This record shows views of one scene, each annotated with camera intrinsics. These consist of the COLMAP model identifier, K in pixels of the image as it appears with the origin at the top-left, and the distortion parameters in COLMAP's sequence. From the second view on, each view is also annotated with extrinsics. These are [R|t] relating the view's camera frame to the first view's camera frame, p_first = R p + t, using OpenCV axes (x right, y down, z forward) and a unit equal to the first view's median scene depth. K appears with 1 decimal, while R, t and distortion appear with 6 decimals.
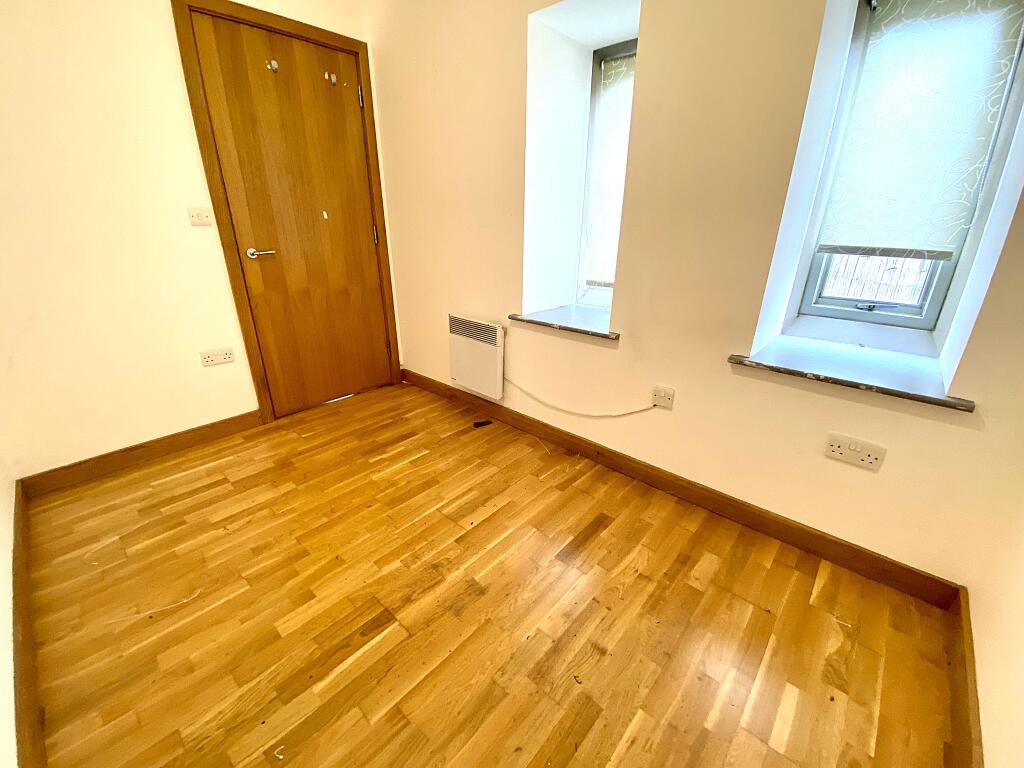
lens RADIAL K [[416.6, 0, 516.5], [0, 416.6, 384.4], [0, 0, 1]] dist [0.040775, -0.028557]
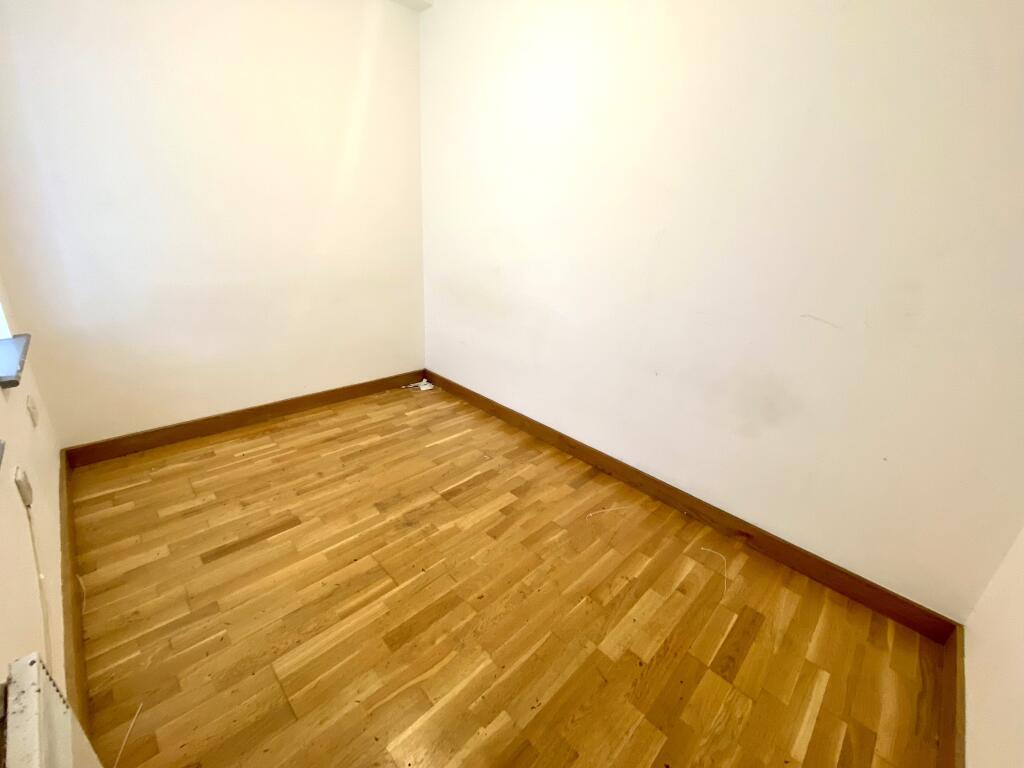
lens RADIAL K [[416.6, 0, 516.5], [0, 416.6, 384.4], [0, 0, 1]] dist [0.040775, -0.028557]
pose [[-0.996901, -0.073527, 0.027956, -0.490281], [-0.034921, 0.732129, 0.680271, -0.652711], [-0.070486, 0.677186, -0.732428, 1.554476]]
